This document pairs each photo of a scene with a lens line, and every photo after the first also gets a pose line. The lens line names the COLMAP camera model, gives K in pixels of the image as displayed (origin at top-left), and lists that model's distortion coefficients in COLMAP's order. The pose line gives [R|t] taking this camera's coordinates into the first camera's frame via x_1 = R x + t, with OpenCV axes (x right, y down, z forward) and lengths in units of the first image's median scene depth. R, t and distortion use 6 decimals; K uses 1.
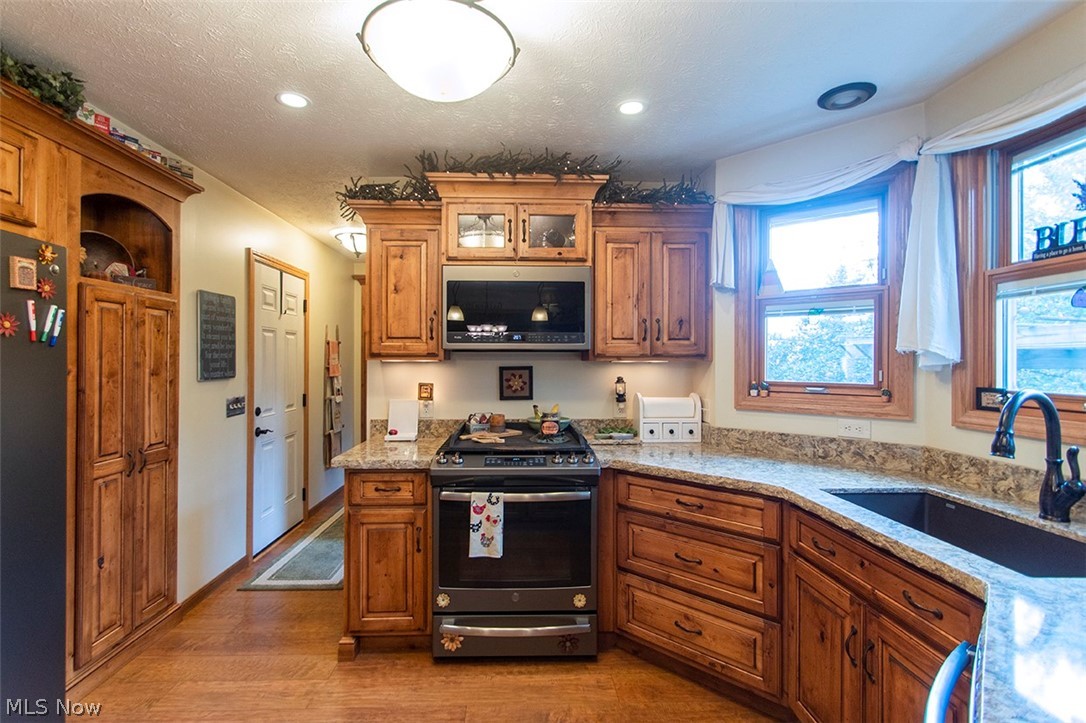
lens RADIAL K [[512.1, 0, 537.7], [0, 512.1, 361.0], [0, 0, 1]] dist [0.006233, -0.000270]
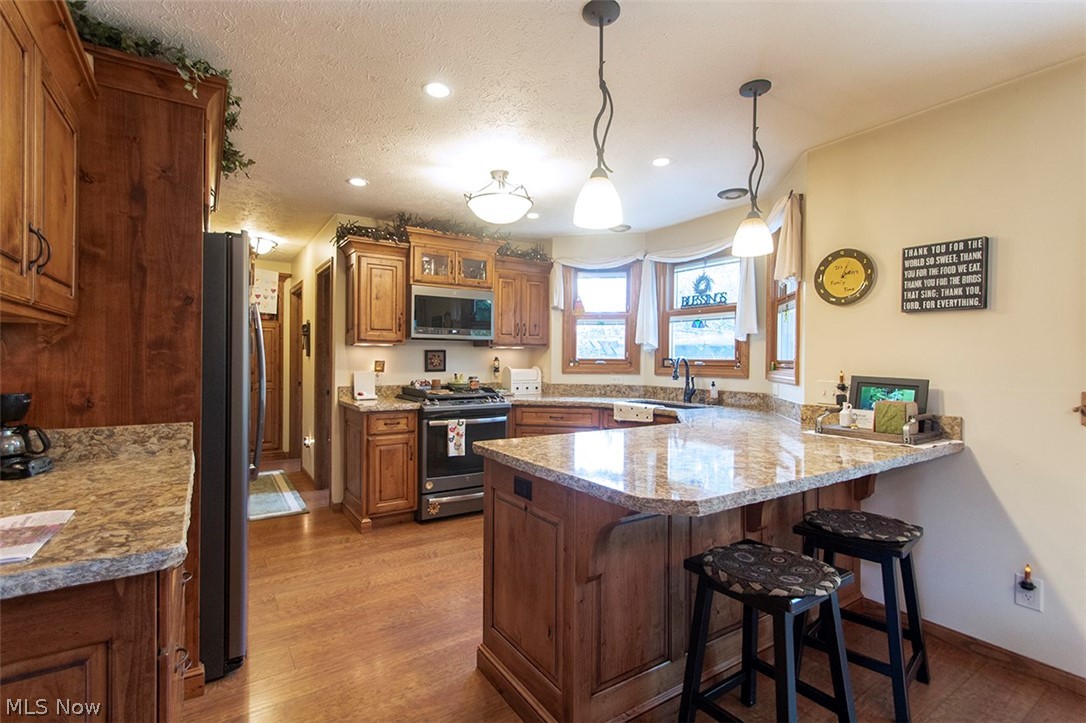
lens RADIAL K [[512.1, 0, 543.7], [0, 512.1, 360.1], [0, 0, 1]] dist [0.006233, -0.000270]
pose [[0.848935, 0.001334, 0.528496, -0.742453], [-0.004846, 0.999974, 0.005260, 0.039776], [-0.528475, -0.007027, 0.848920, -0.623382]]
